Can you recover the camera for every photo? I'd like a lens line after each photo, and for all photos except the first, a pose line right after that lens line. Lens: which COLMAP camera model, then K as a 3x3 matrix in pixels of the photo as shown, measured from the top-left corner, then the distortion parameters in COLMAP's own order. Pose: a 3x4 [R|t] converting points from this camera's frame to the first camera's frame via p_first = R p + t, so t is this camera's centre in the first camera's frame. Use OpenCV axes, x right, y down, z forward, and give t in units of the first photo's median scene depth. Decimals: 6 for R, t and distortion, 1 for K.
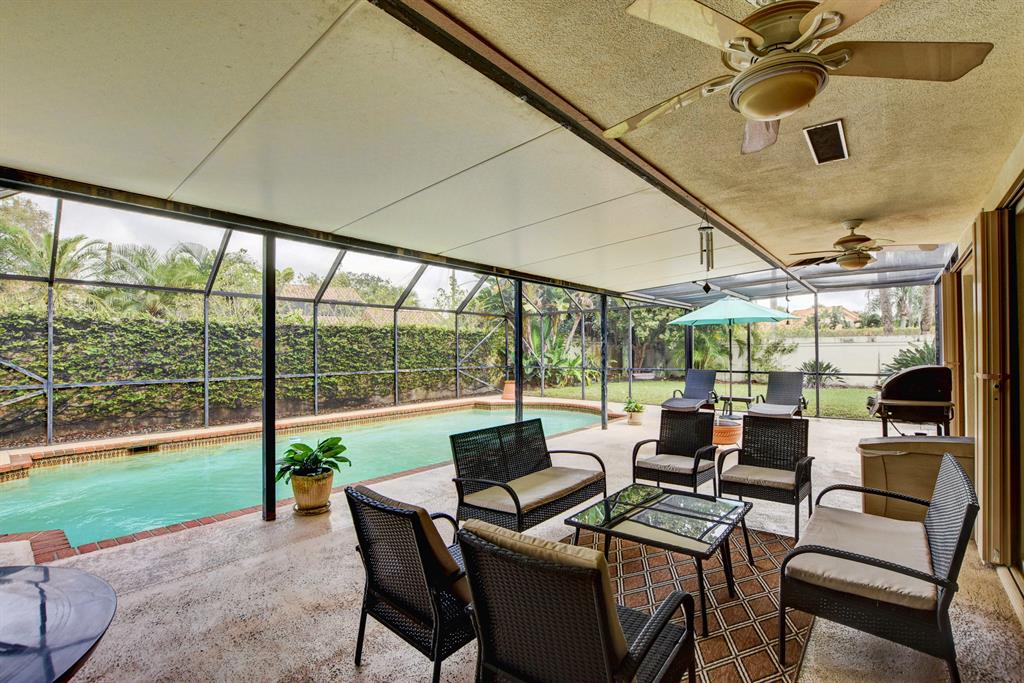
lens RADIAL K [[463.2, 0, 504.8], [0, 463.2, 346.2], [0, 0, 1]] dist [-0.018187, 0.001501]
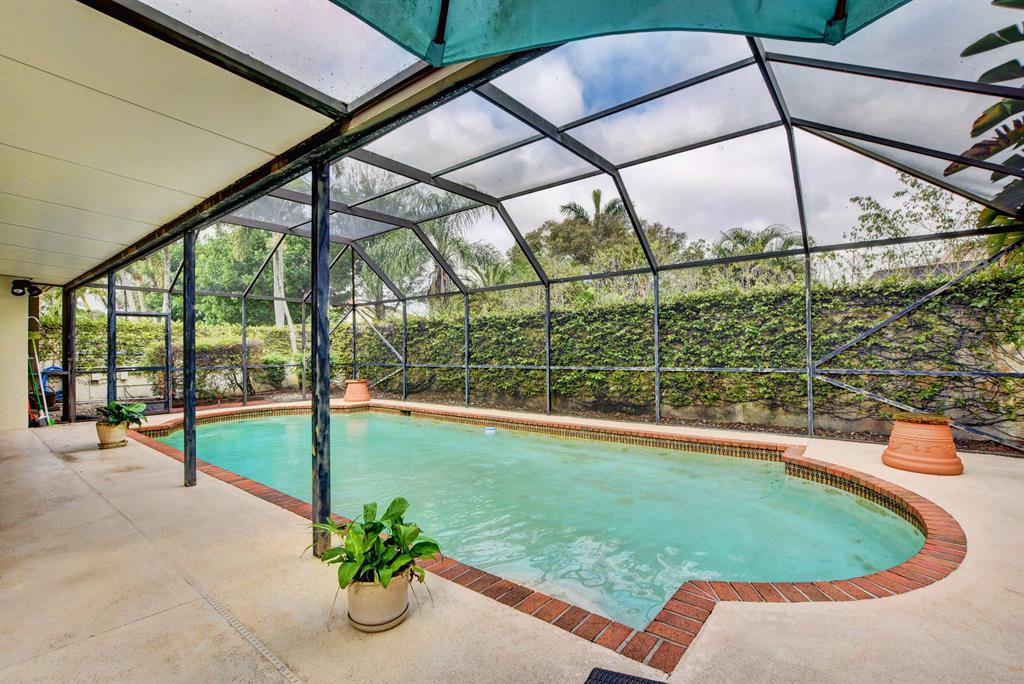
lens RADIAL K [[462.0, 0, 503.2], [0, 462.0, 340.7], [0, 0, 1]] dist [-0.024141, 0.000649]
pose [[0.033945, -0.006355, -0.999403, 0.518877], [0.028663, 0.999575, -0.005382, 0.014651], [0.999013, -0.028463, 0.034113, 1.006326]]
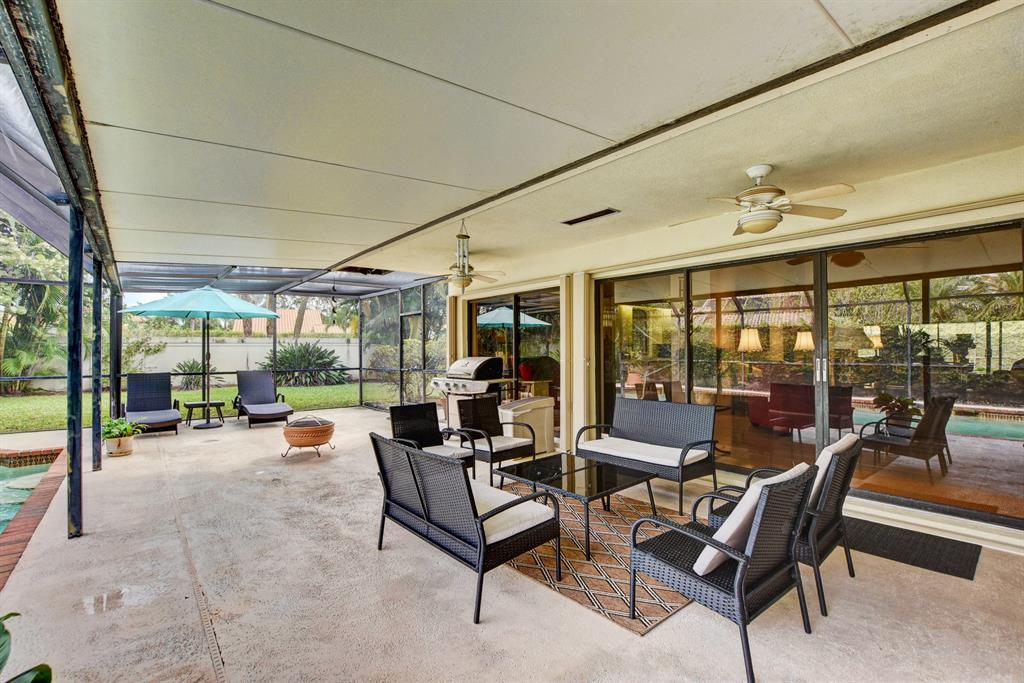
lens RADIAL K [[463.2, 0, 512.1], [0, 463.2, 345.2], [0, 0, 1]] dist [-0.018187, 0.001501]
pose [[0.162858, 0.014037, 0.986550, -0.288759], [-0.008376, 0.999882, -0.012844, 0.008298], [-0.986614, -0.006172, 0.162956, 0.314530]]
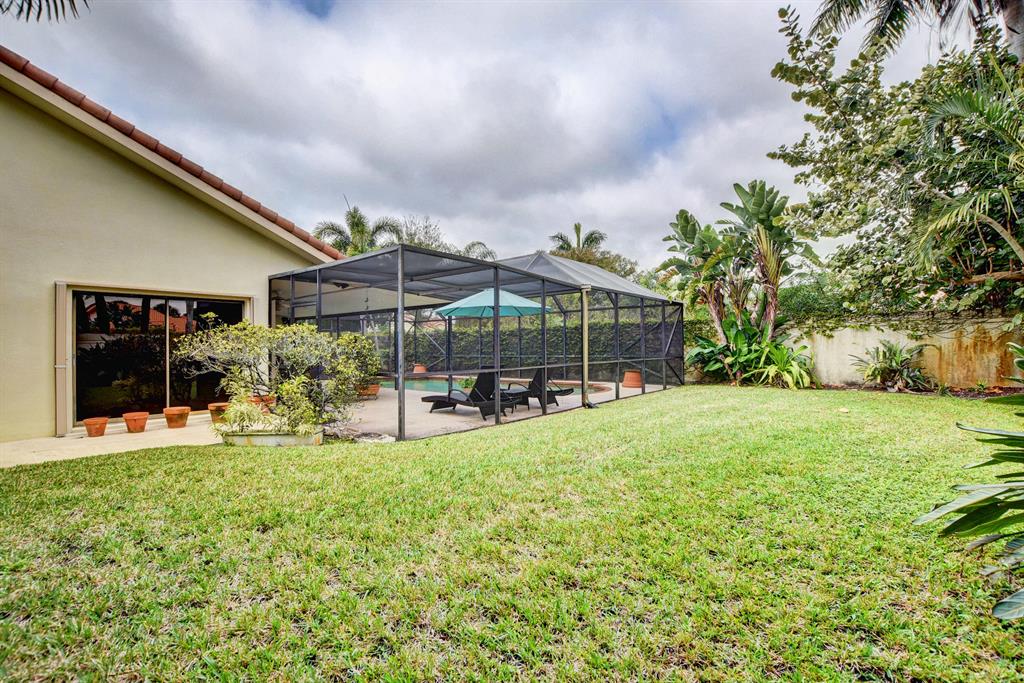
lens RADIAL K [[463.2, 0, 511.3], [0, 463.2, 342.9], [0, 0, 1]] dist [-0.018187, 0.001501]
pose [[0.034349, 0.003682, -0.999403, 1.583454], [0.026235, 0.999645, 0.004585, 0.000221], [0.999065, -0.026377, 0.034241, 1.028570]]
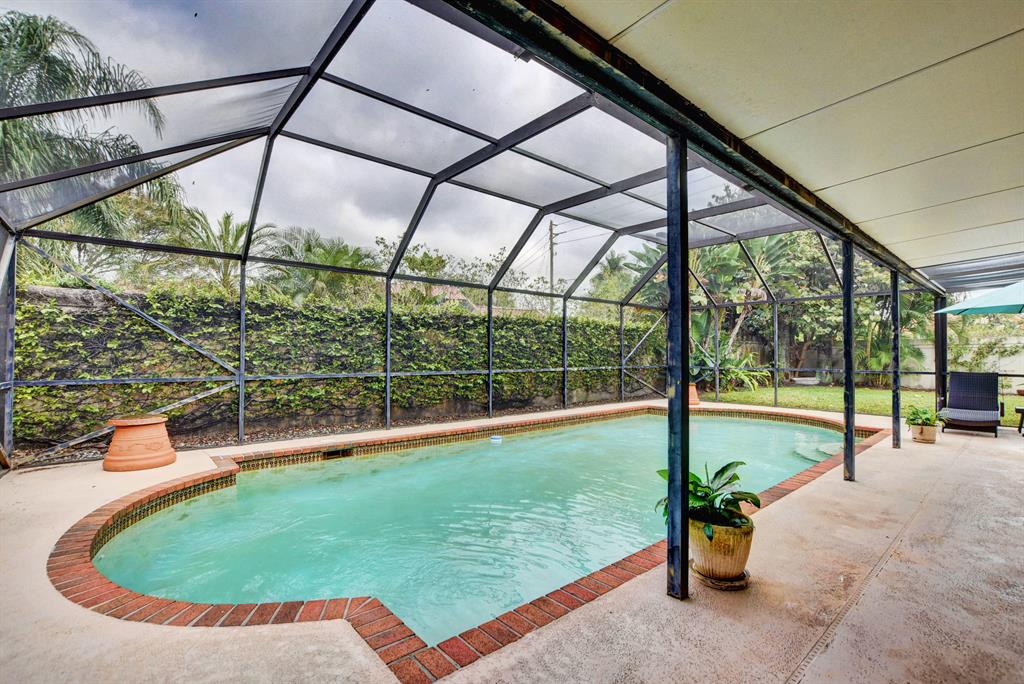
lens RADIAL K [[462.0, 0, 508.8], [0, 462.0, 348.1], [0, 0, 1]] dist [-0.024141, 0.000649]
pose [[0.989040, 0.008663, -0.147393, -0.278890], [-0.008885, 0.999960, -0.000846, 0.020341], [0.147380, 0.002146, 0.989078, 0.155426]]
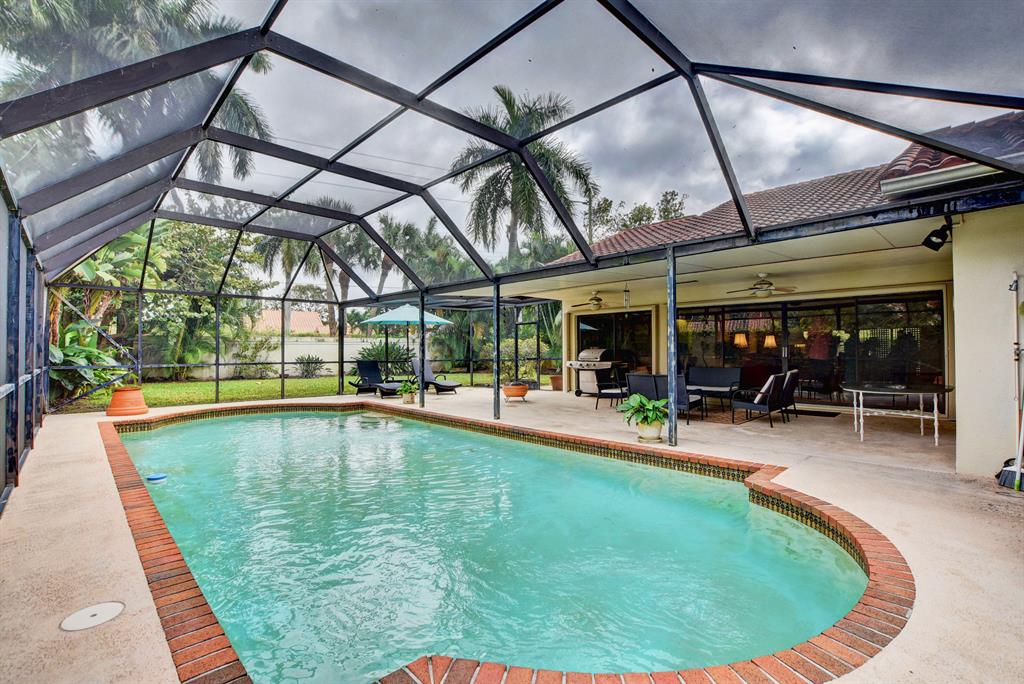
lens RADIAL K [[462.0, 0, 513.7], [0, 462.0, 342.8], [0, 0, 1]] dist [-0.024141, 0.000649]
pose [[0.093100, 0.022410, 0.995405, -0.849141], [-0.010159, 0.999716, -0.021557, 0.029759], [-0.995605, -0.008106, 0.093301, 0.587038]]
